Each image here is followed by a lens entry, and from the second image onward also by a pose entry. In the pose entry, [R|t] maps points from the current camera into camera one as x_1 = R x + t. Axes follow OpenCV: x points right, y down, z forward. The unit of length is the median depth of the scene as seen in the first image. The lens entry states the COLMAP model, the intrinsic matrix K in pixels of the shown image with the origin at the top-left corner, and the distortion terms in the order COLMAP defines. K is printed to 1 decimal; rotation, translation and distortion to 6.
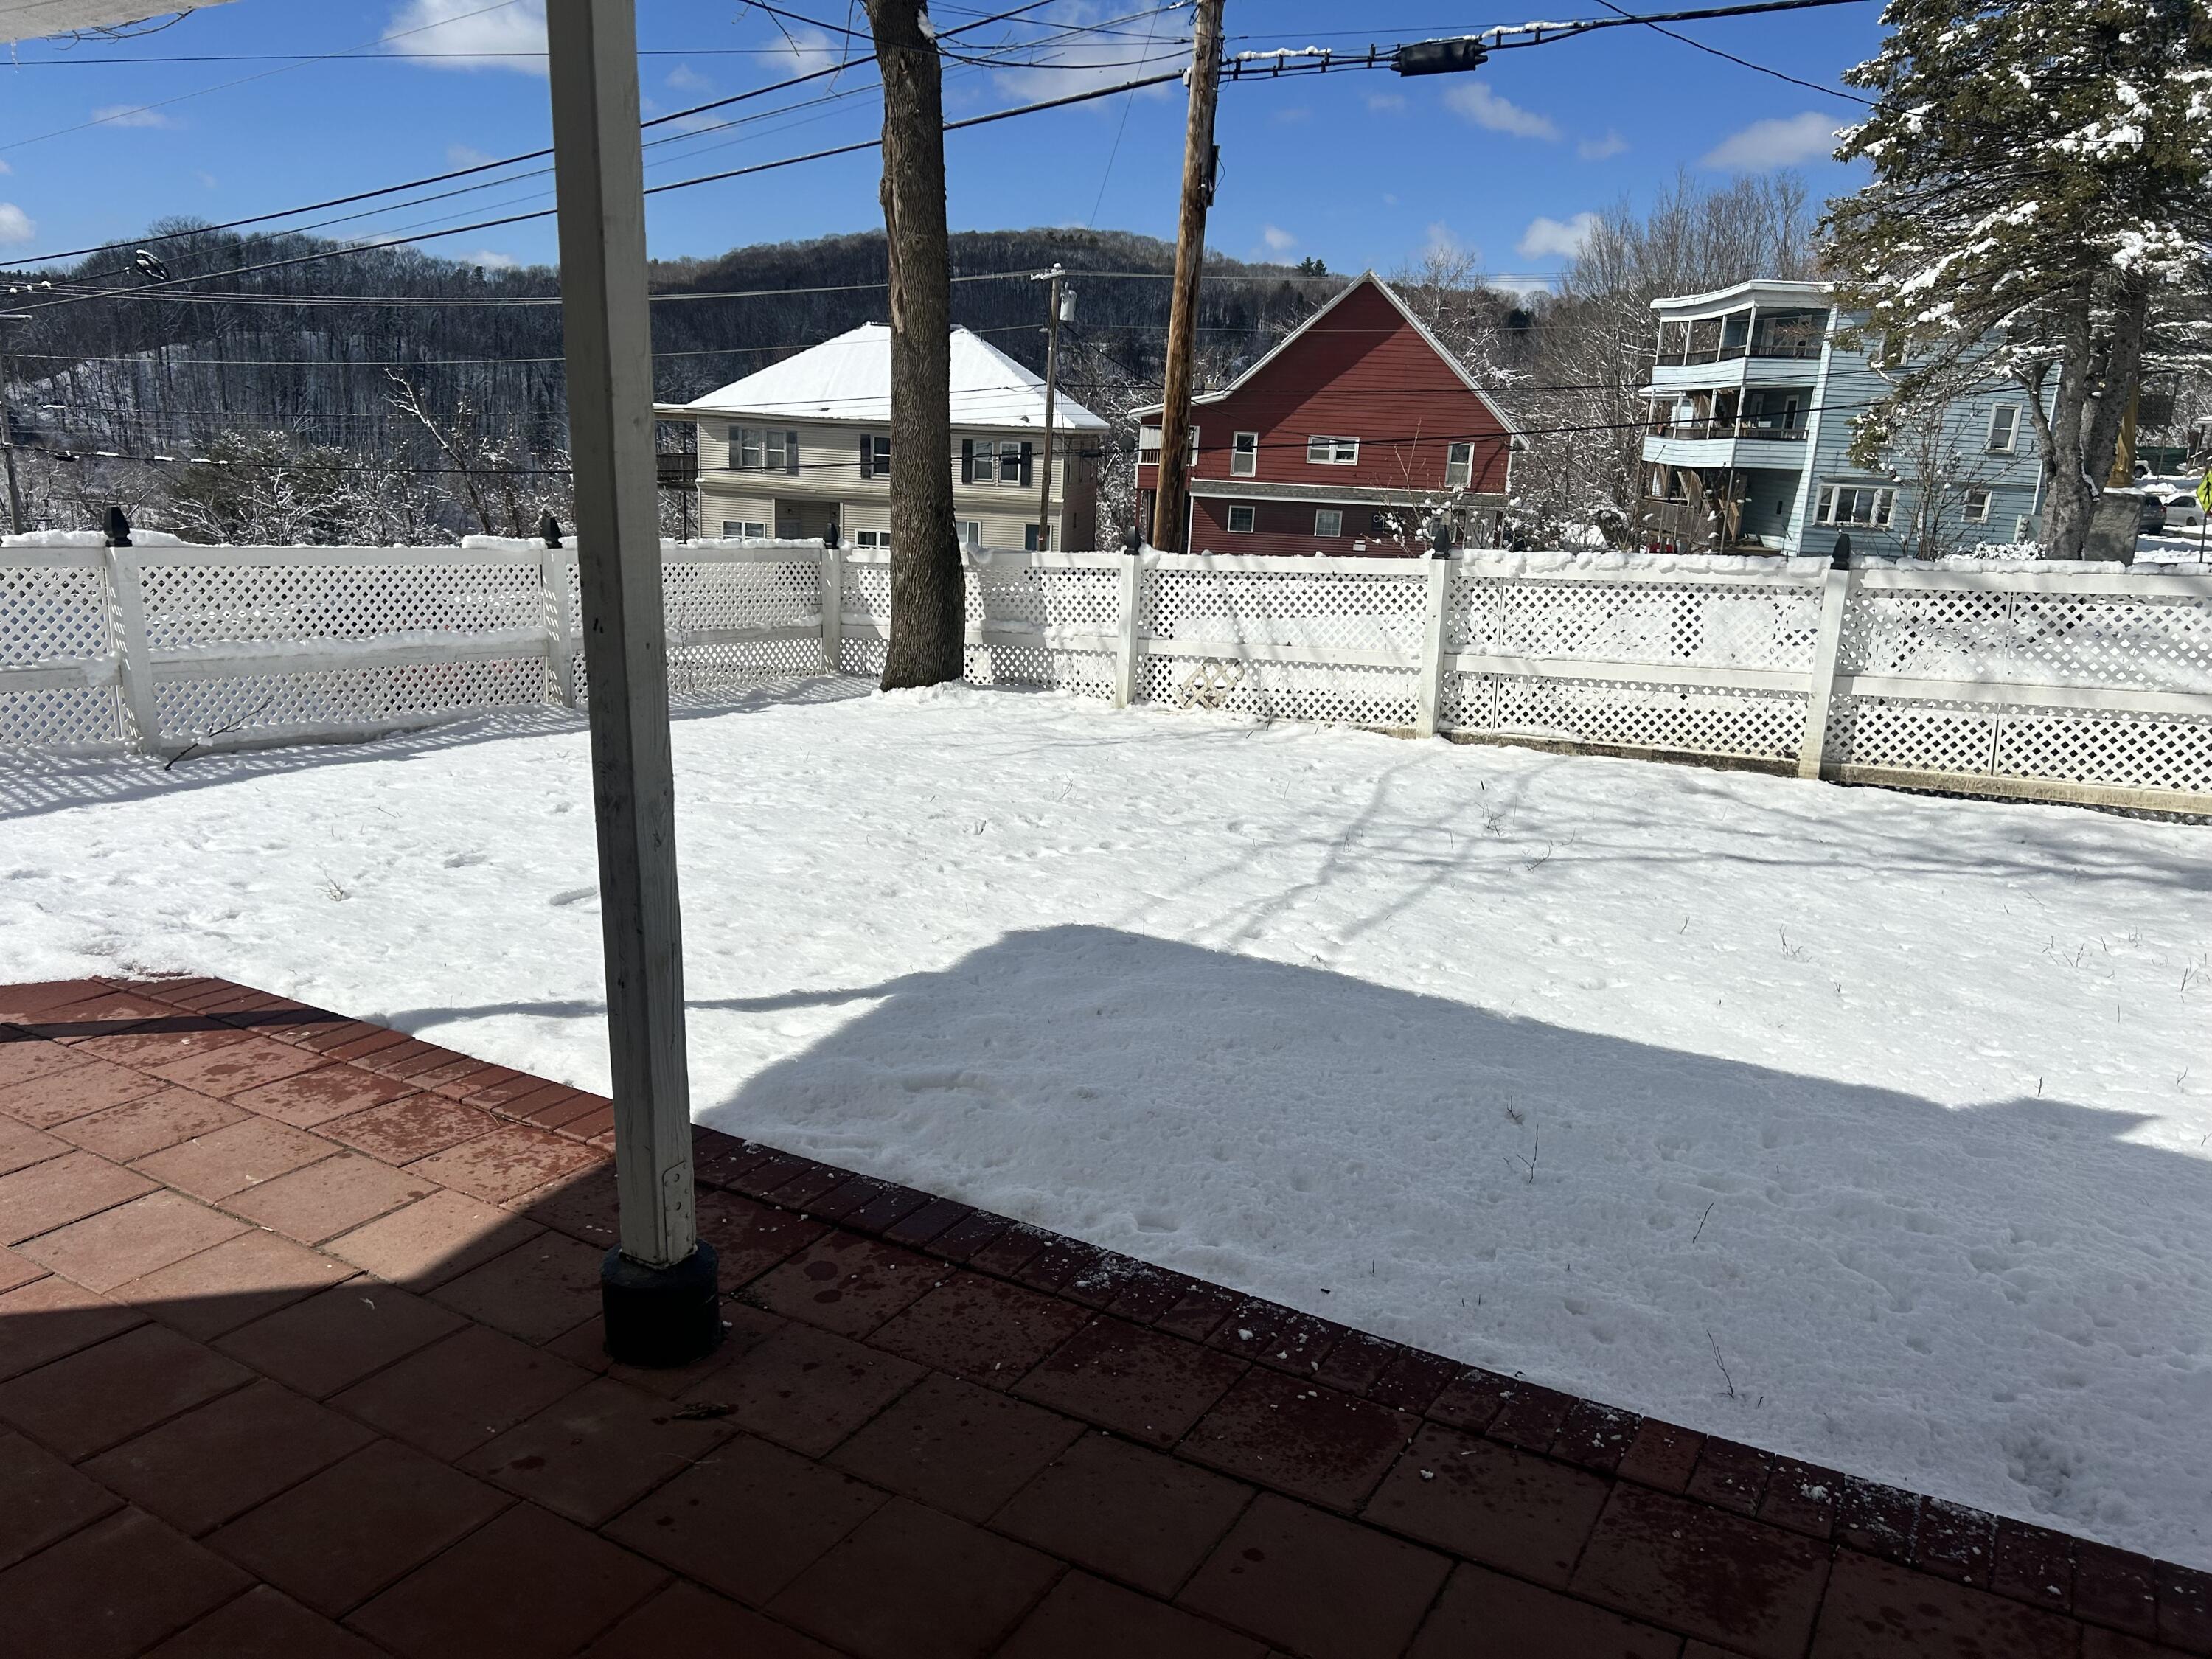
lens RADIAL K [[1654.0, 0, 1091.9], [0, 1654.0, 810.6], [0, 0, 1]] dist [0.062726, -0.066450]
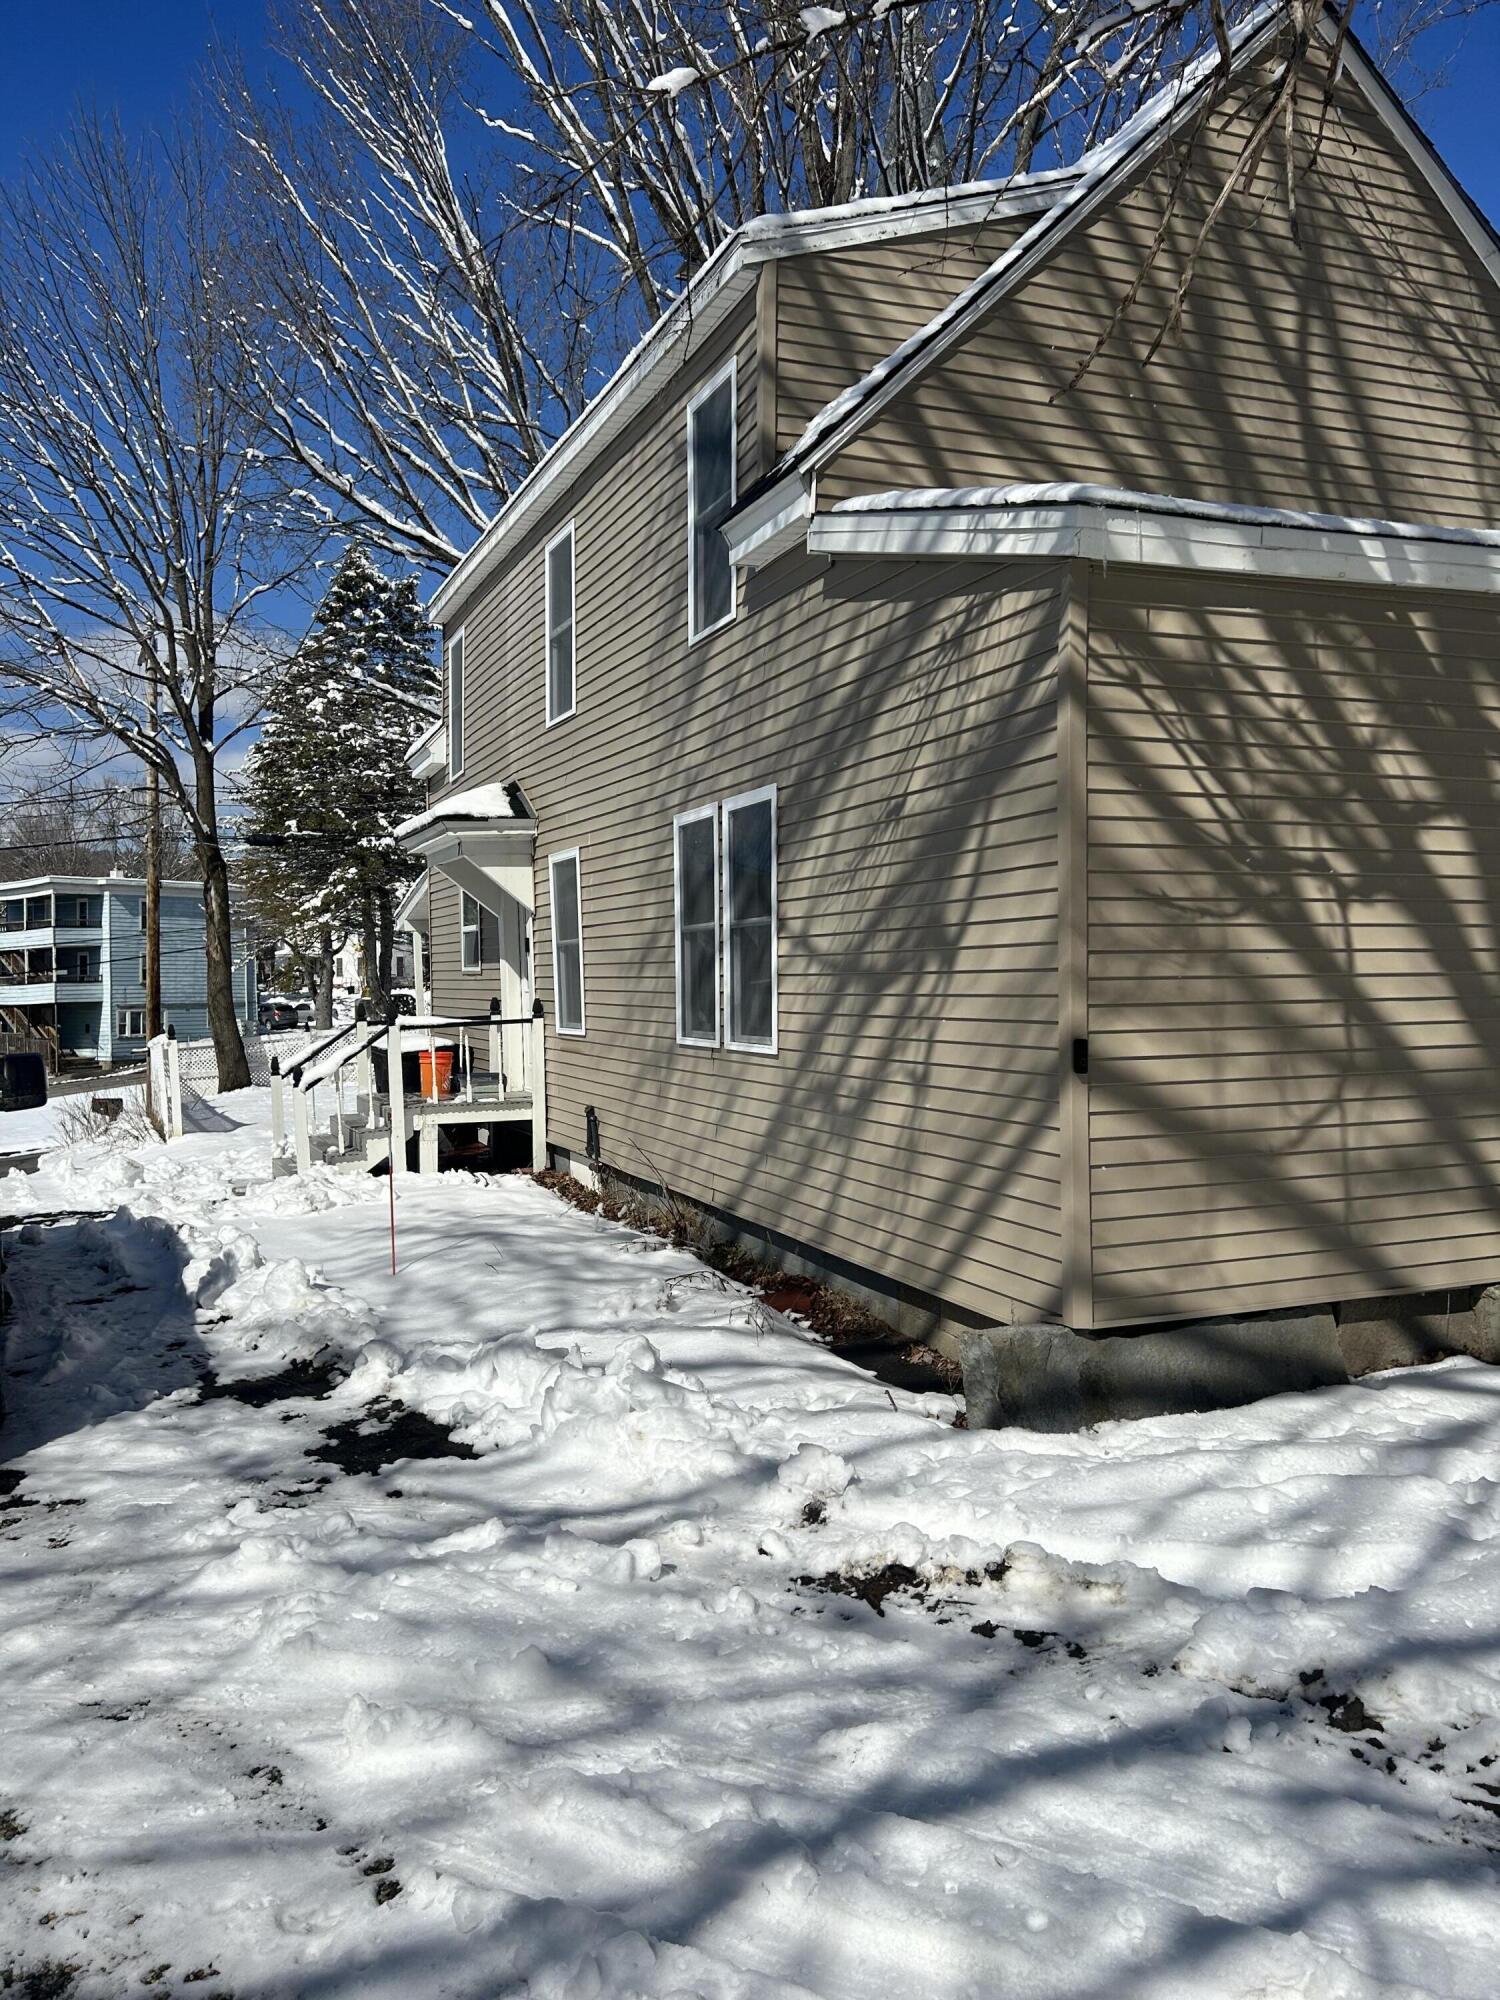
lens RADIAL K [[1495.5, 0, 757.3], [0, 1495.5, 1010.2], [0, 0, 1]] dist [0.062726, -0.066450]
pose [[0.589462, -0.071414, 0.804633, -1.980126], [0.225859, 0.970928, -0.079288, 0.235096], [-0.775579, 0.228471, 0.588455, -1.390979]]
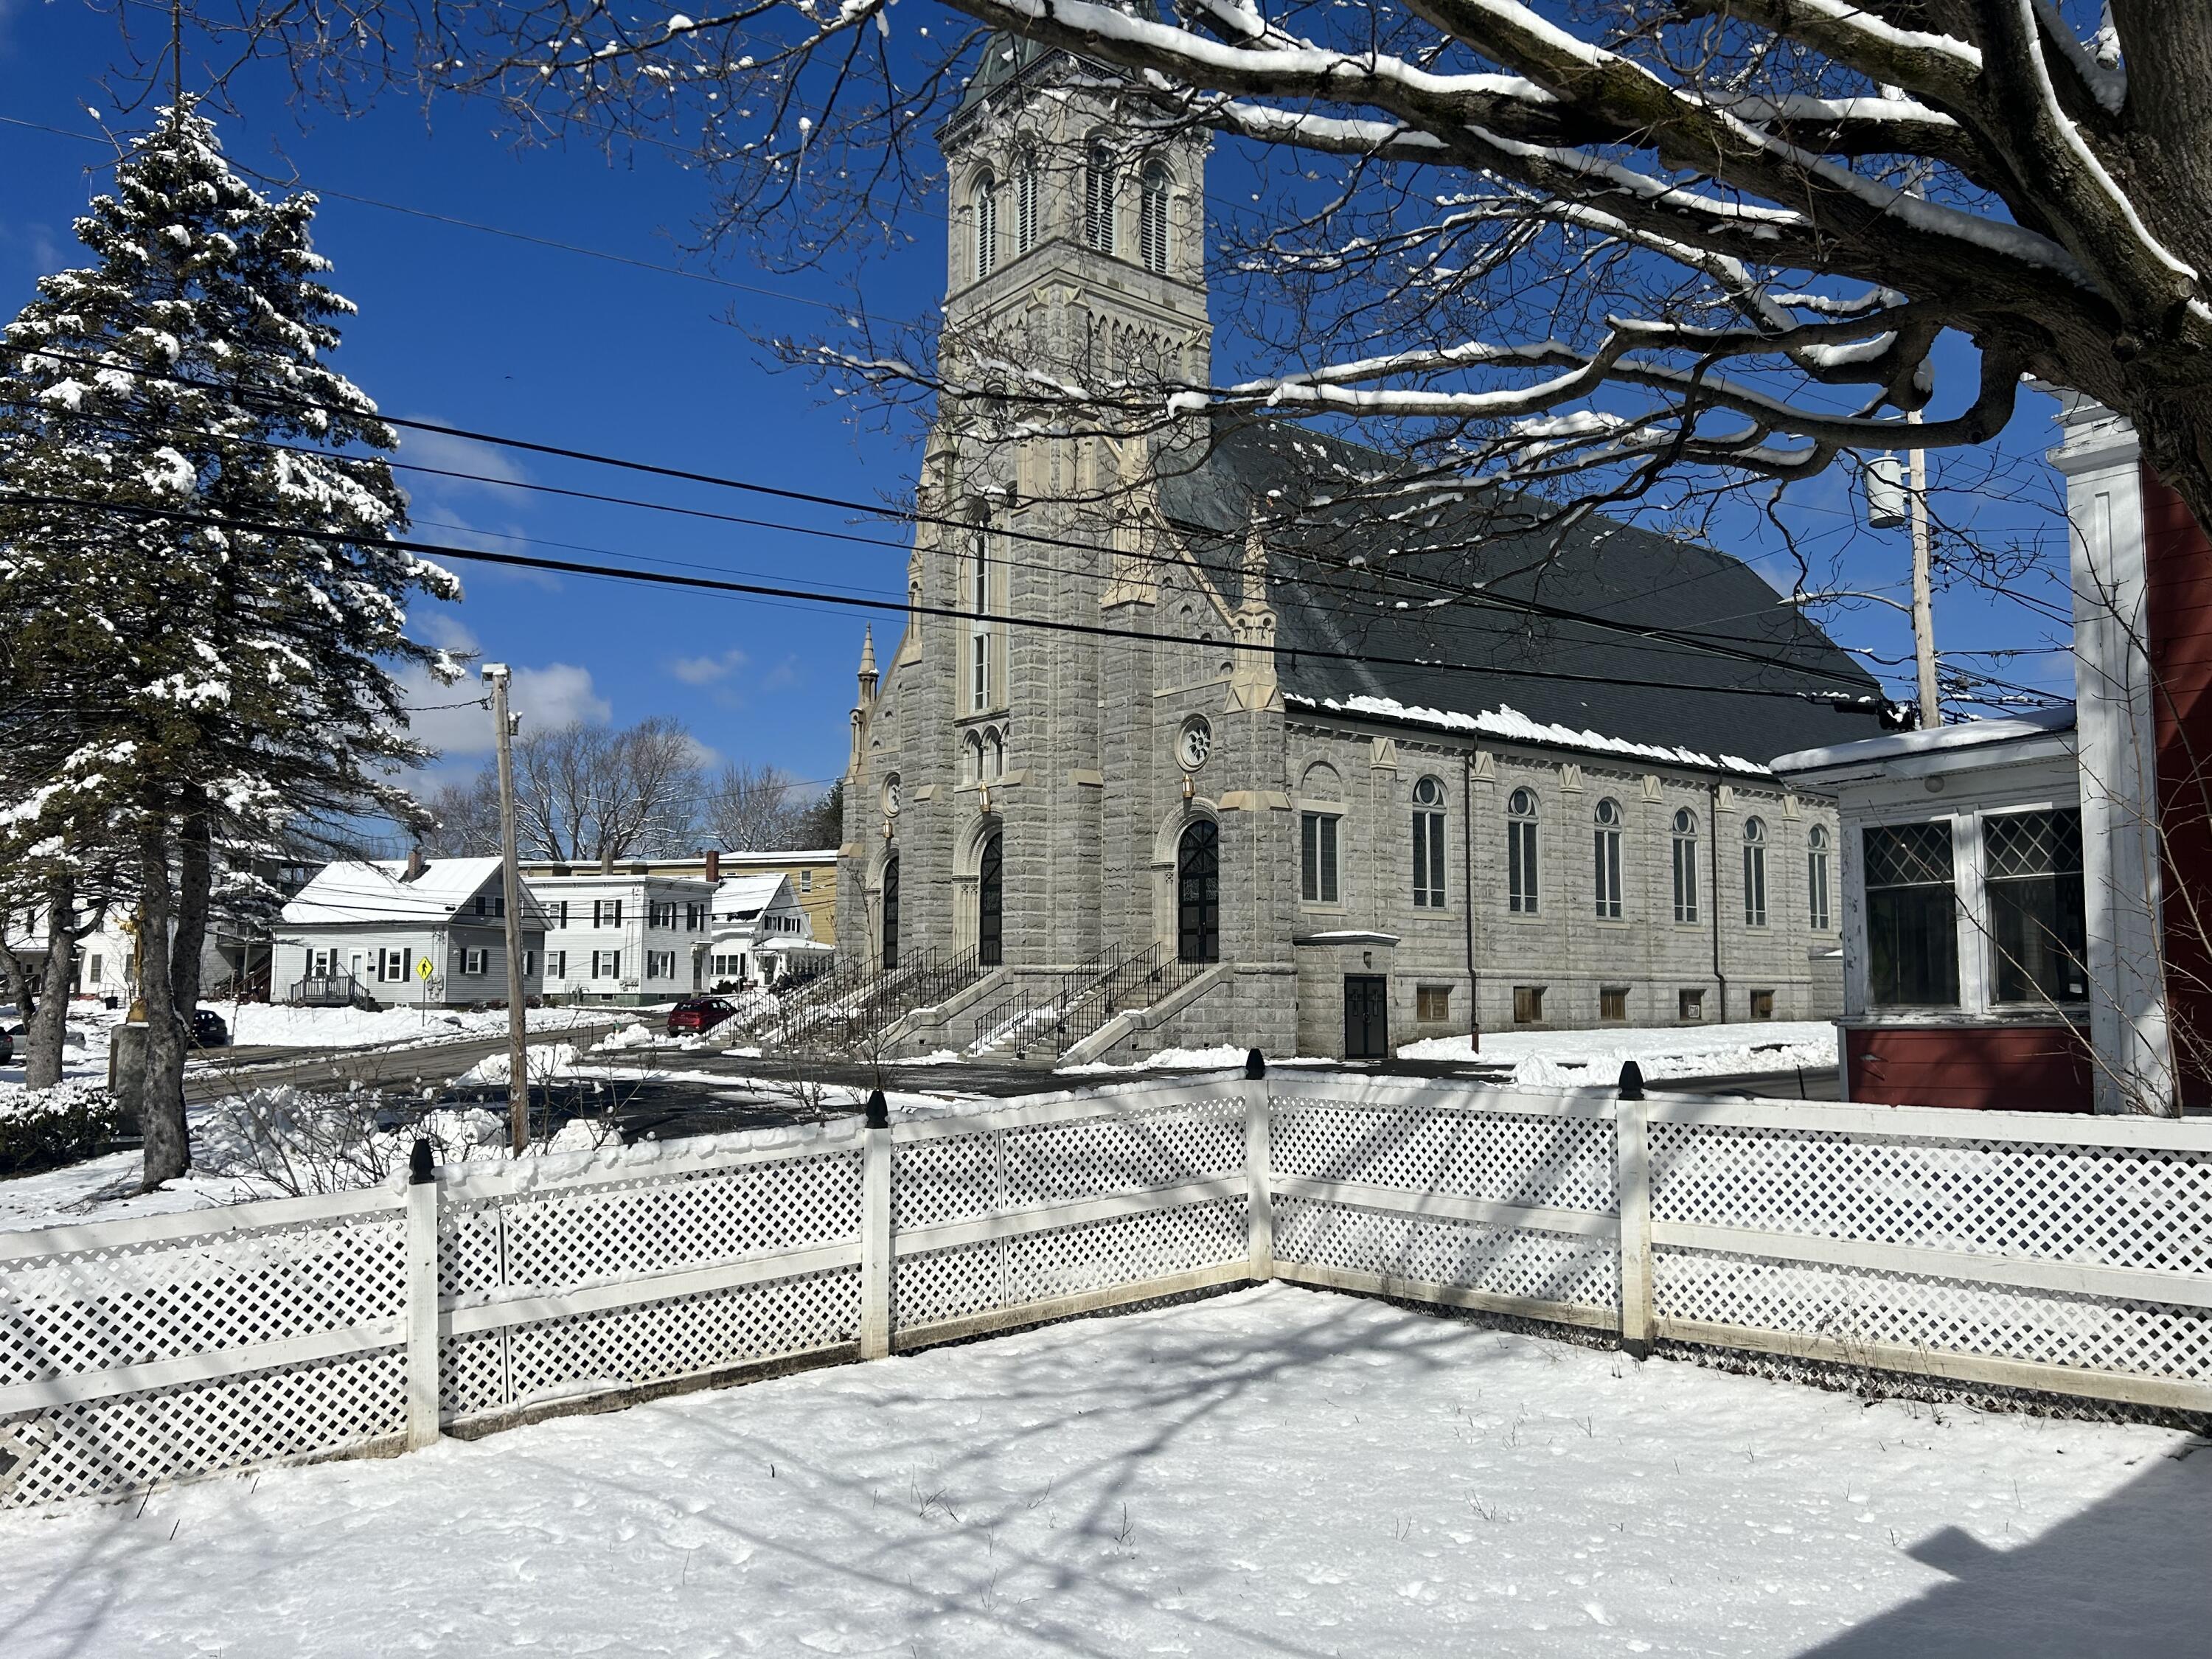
lens RADIAL K [[1654.0, 0, 1077.6], [0, 1654.0, 838.8], [0, 0, 1]] dist [0.062726, -0.066450]
pose [[0.368816, 0.038295, 0.928713, -0.402642], [0.229791, 0.964380, -0.131022, -0.151761], [-0.900650, 0.261733, 0.346879, 0.509815]]
